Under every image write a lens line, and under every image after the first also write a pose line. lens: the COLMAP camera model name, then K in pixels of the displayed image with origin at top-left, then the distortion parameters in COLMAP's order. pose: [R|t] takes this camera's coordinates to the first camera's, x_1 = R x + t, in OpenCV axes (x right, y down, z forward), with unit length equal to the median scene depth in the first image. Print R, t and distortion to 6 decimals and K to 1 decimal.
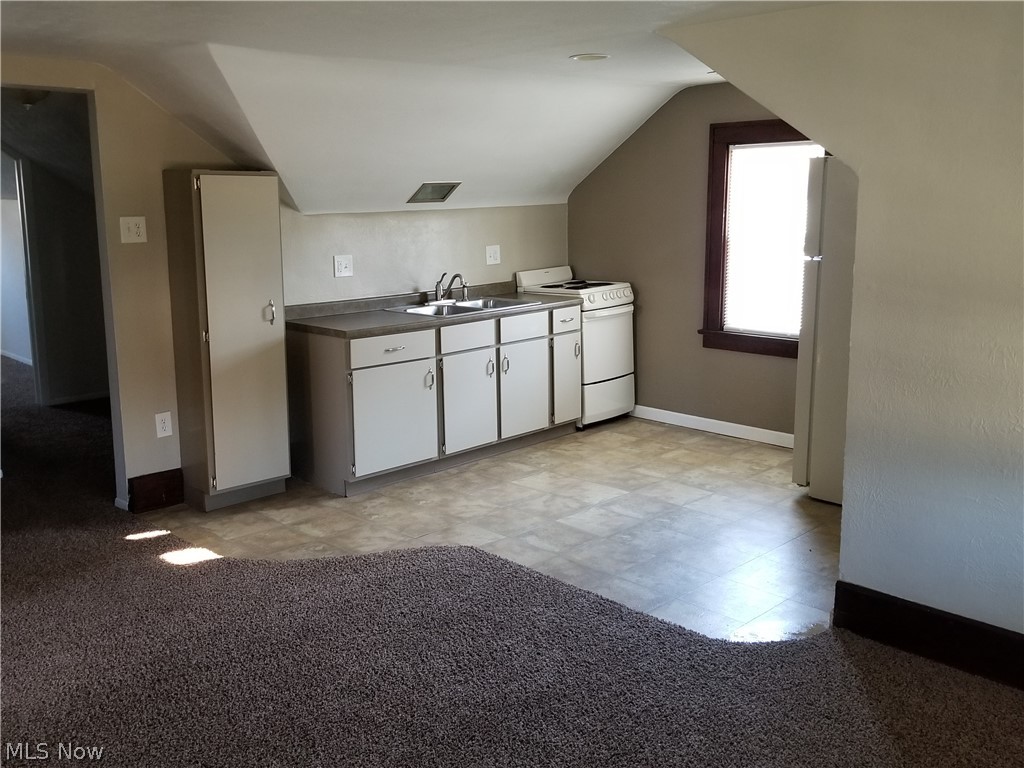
lens RADIAL K [[941.6, 0, 512.0], [0, 941.6, 384.0], [0, 0, 1]] dist [0.101430, -0.192416]
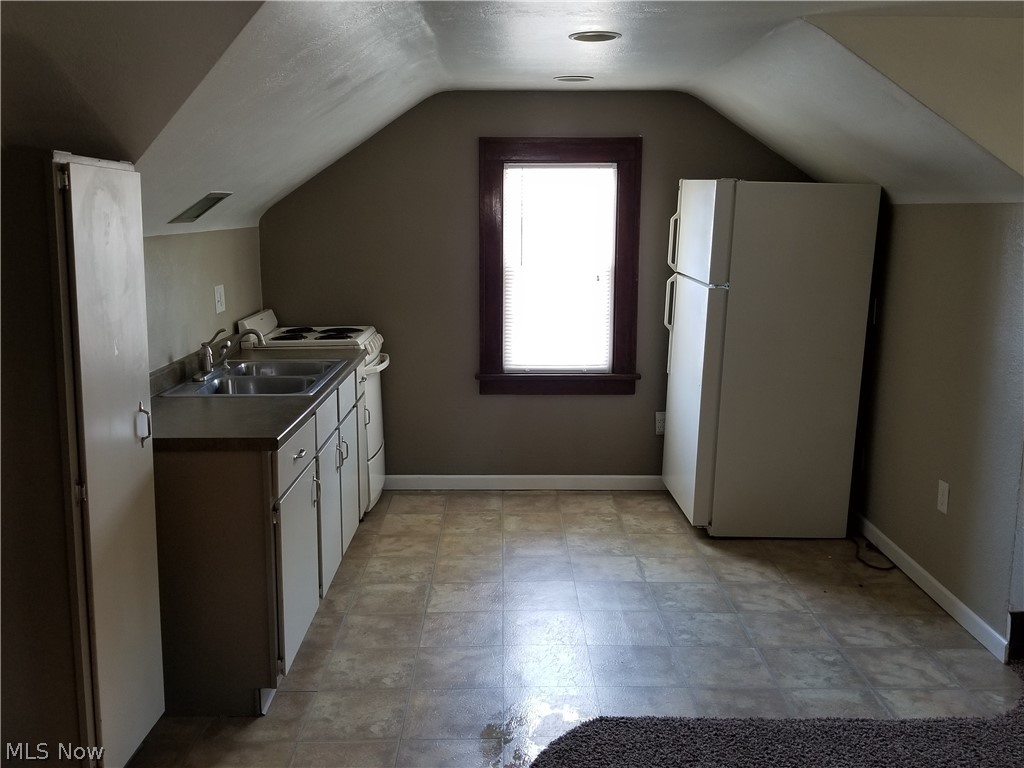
lens RADIAL K [[941.6, 0, 512.0], [0, 941.6, 384.0], [0, 0, 1]] dist [0.101430, -0.192416]
pose [[0.698761, -0.109765, 0.706884, -0.401102], [0.131090, 0.991072, 0.024311, -0.068721], [-0.703242, 0.075678, 0.706912, 0.387734]]
